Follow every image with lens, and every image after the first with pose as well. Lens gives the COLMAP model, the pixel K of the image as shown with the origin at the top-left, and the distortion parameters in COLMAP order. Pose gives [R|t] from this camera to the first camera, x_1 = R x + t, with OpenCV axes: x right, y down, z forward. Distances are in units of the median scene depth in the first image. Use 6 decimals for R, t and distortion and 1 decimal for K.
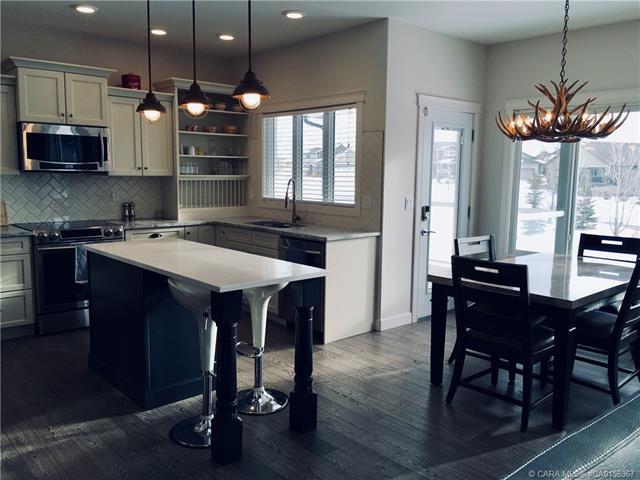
lens RADIAL K [[556.1, 0, 319.6], [0, 556.1, 236.7], [0, 0, 1]] dist [0.046108, -0.038893]
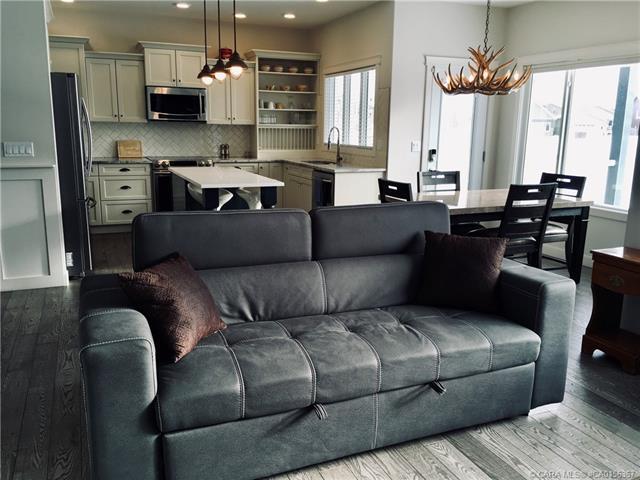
lens RADIAL K [[556.1, 0, 320.1], [0, 556.1, 242.4], [0, 0, 1]] dist [0.046108, -0.038893]
pose [[0.947298, 0.068462, -0.312953, 0.334752], [-0.041616, 0.994919, 0.091679, 0.044125], [0.317639, -0.073823, 0.945334, -0.239630]]
